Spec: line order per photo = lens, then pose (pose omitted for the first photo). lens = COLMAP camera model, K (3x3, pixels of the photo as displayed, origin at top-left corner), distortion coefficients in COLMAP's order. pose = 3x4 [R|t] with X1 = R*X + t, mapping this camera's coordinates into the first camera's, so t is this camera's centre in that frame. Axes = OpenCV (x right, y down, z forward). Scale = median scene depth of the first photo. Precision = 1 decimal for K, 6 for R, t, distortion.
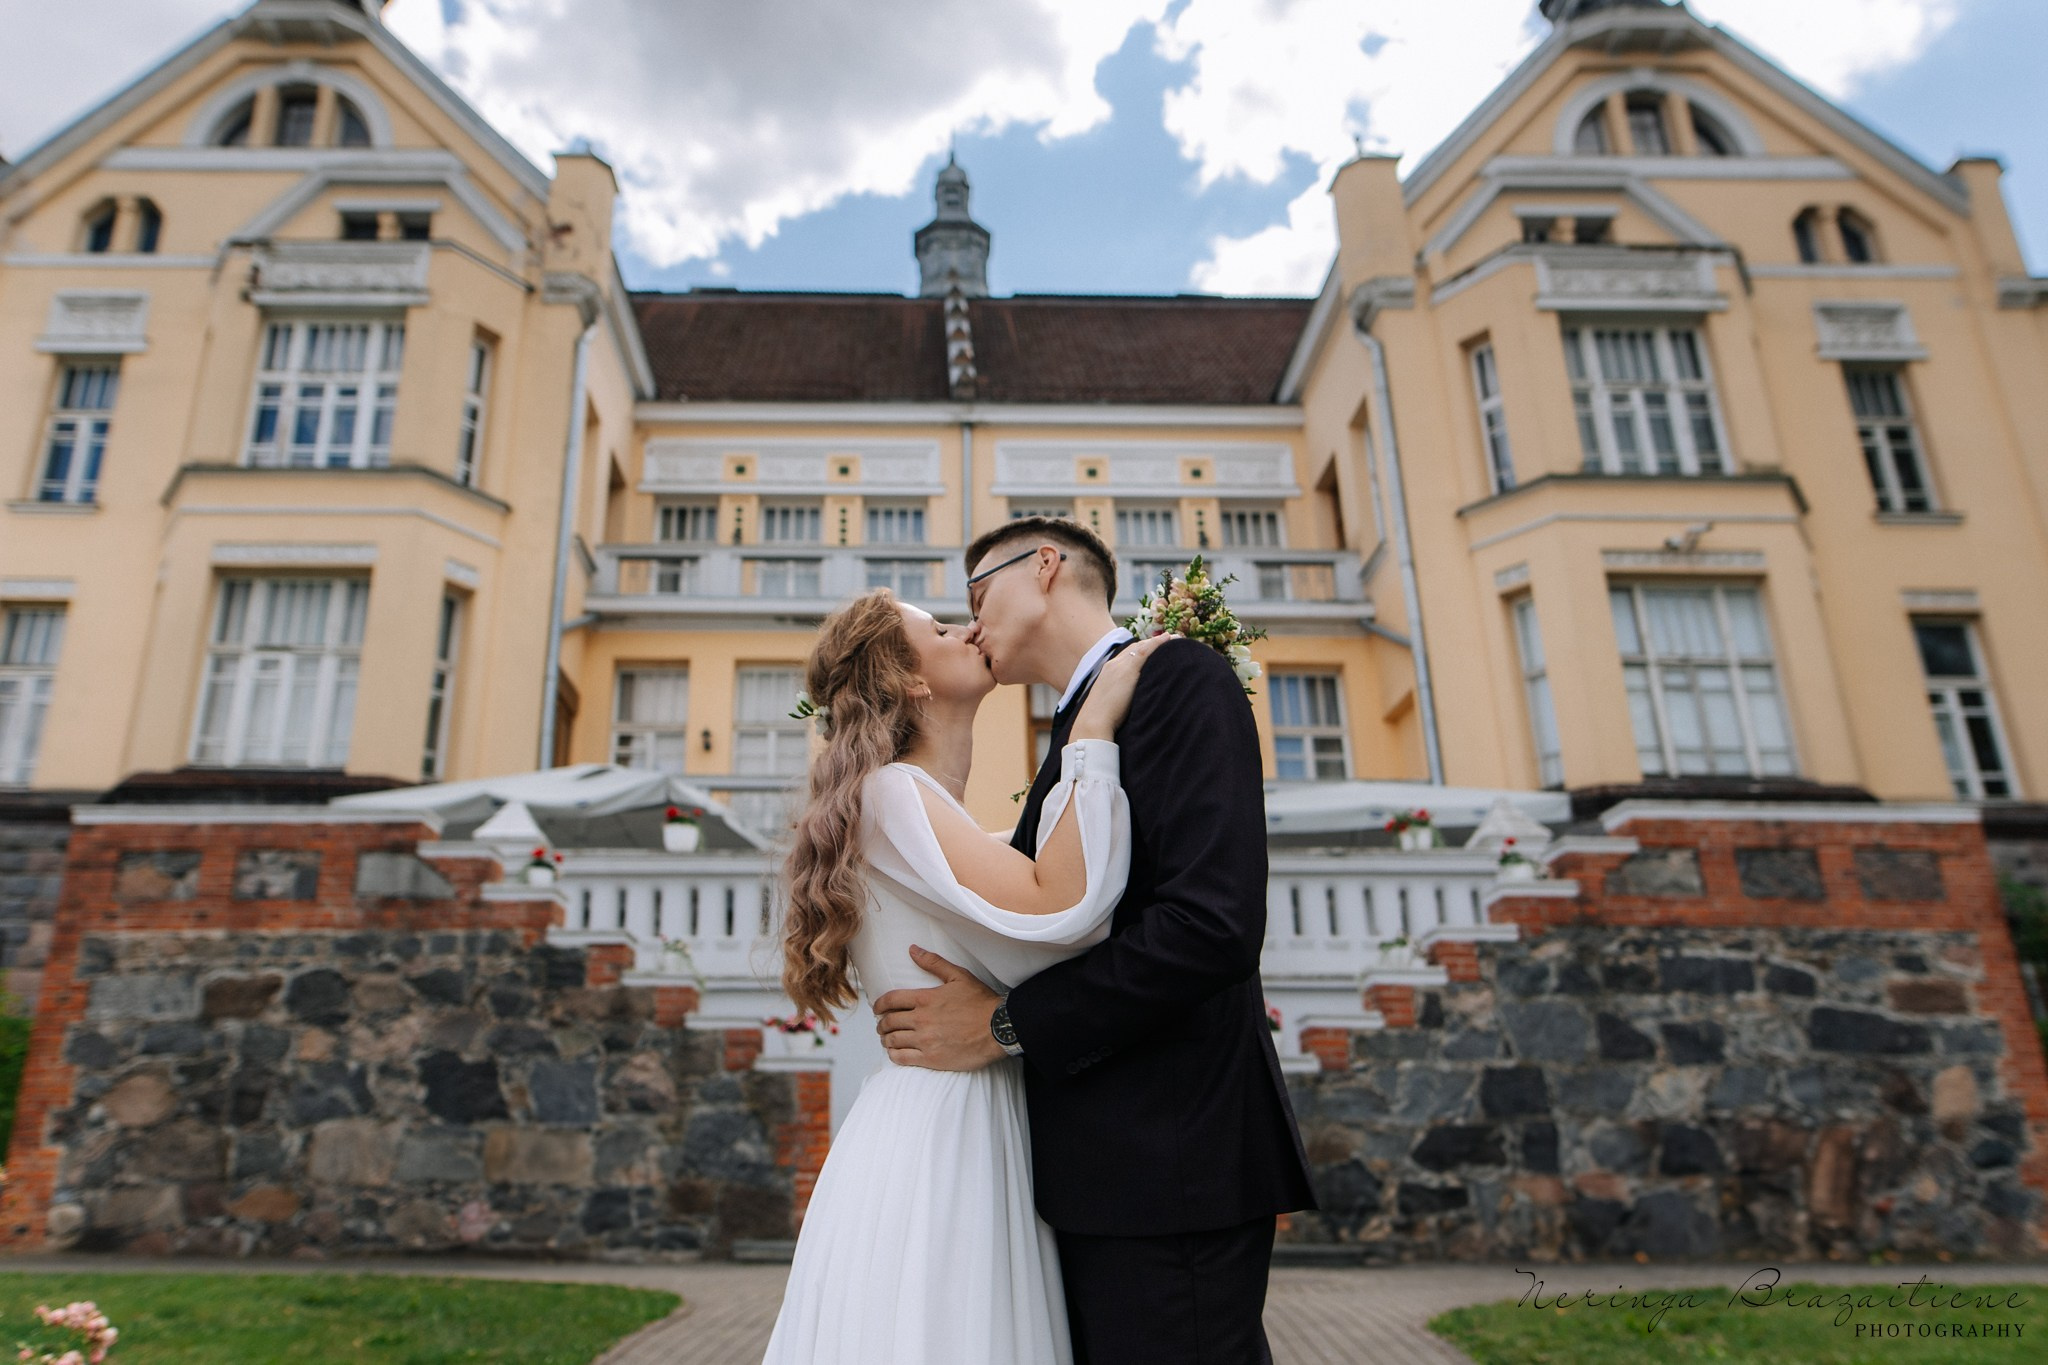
lens RADIAL K [[1495.3, 0, 876.7], [0, 1495.3, 546.1], [0, 0, 1]] dist [-0.002256, 0.002798]
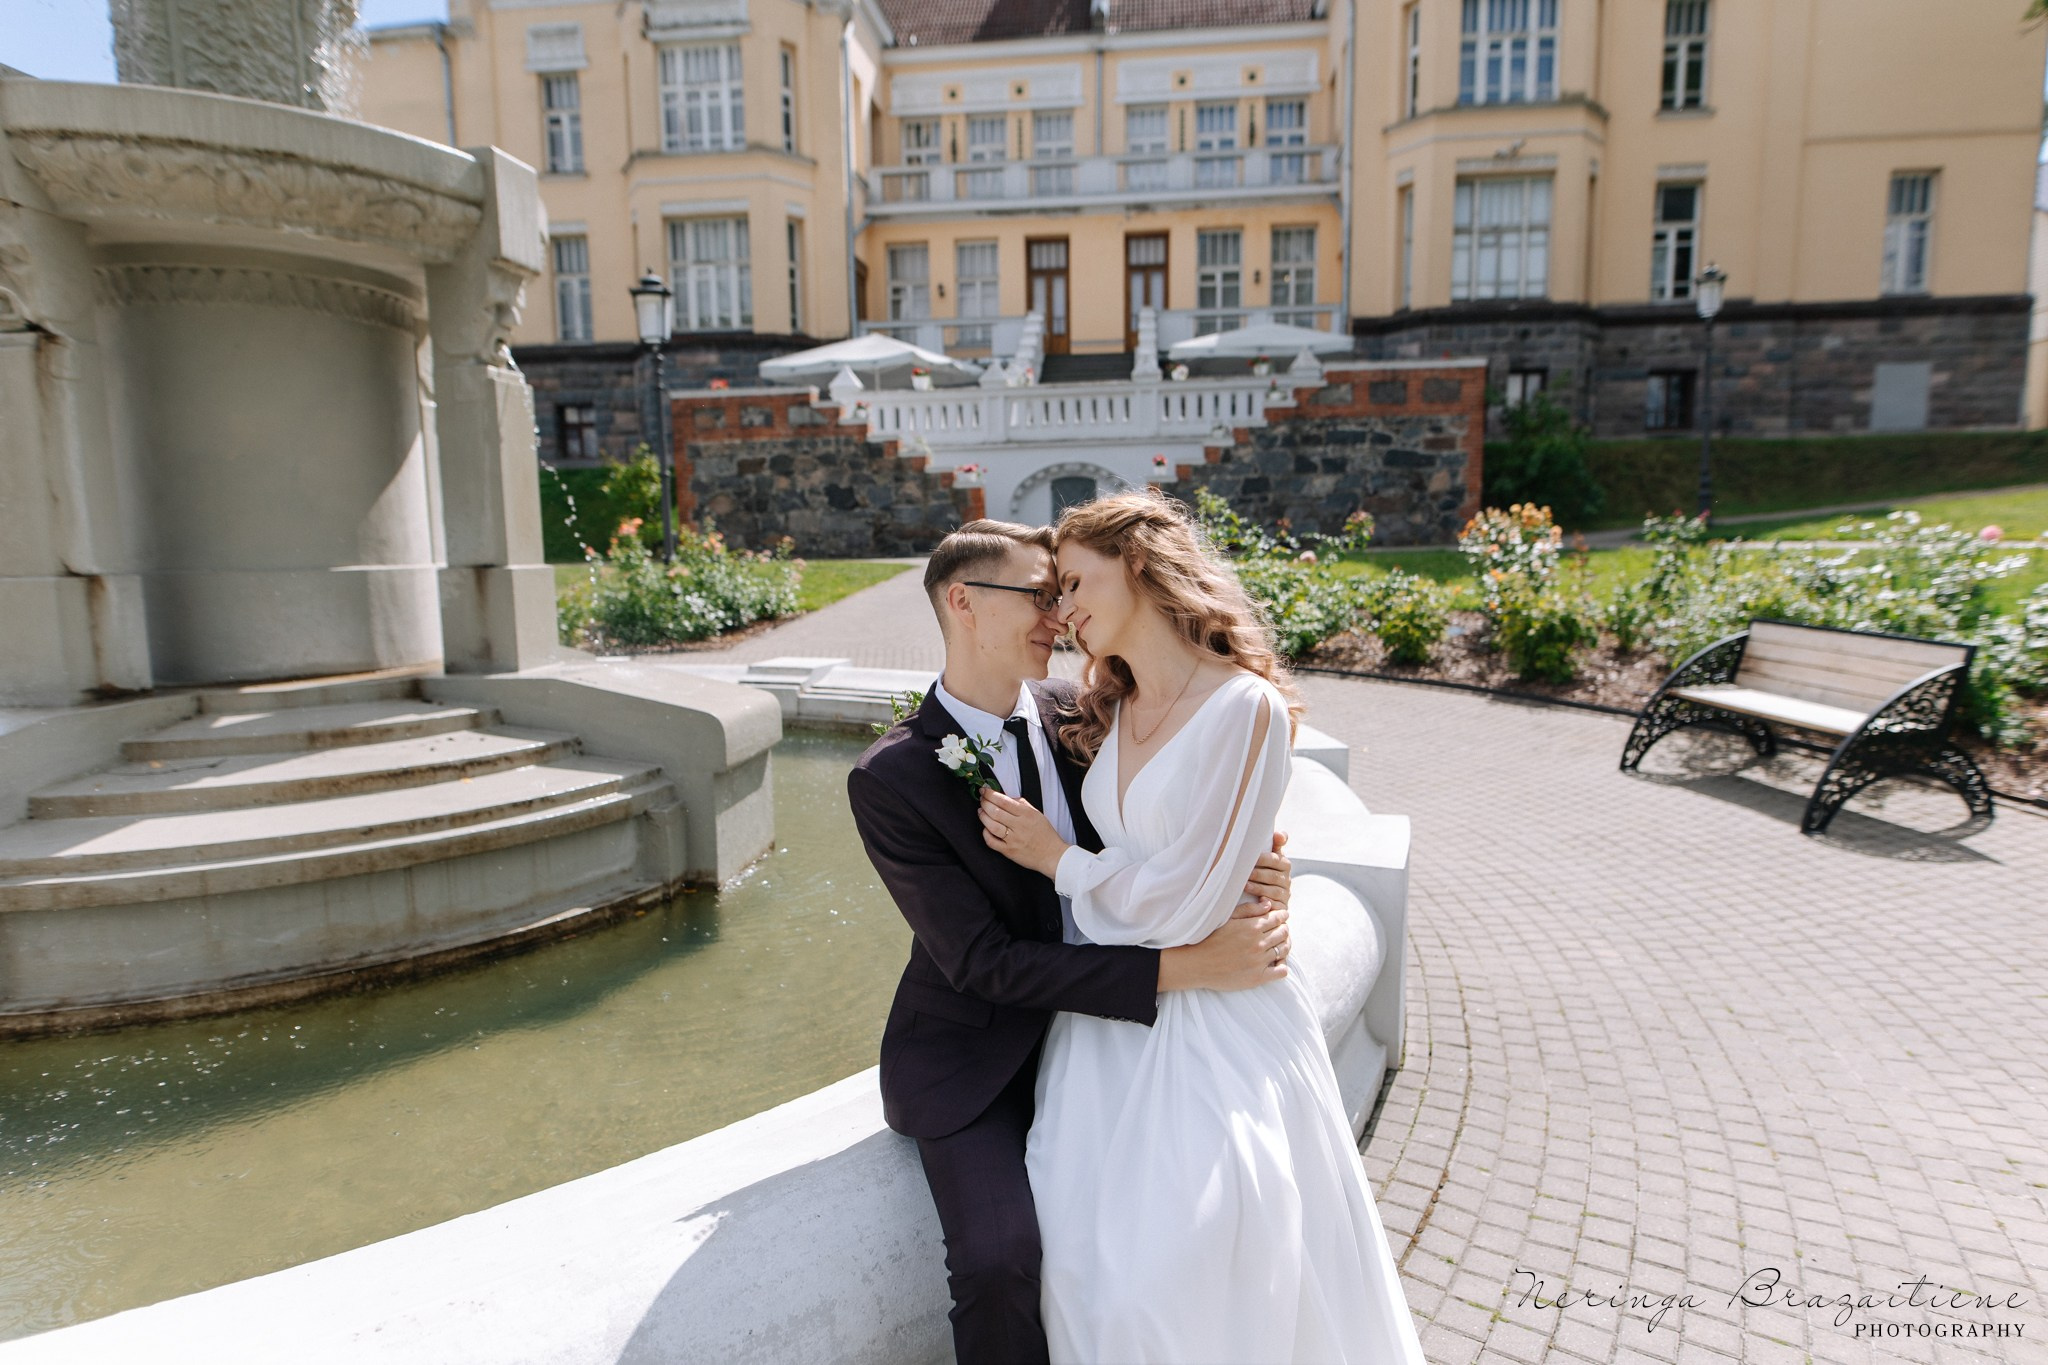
lens RADIAL K [[1176.1, 0, 1026.0], [0, 1176.1, 691.1], [0, 0, 1]] dist [0.001456, -0.000059]
pose [[0.995635, -0.012735, -0.092462, 0.126956], [0.059544, 0.849532, 0.524165, -0.227228], [0.071874, -0.527383, 0.846582, -0.498095]]
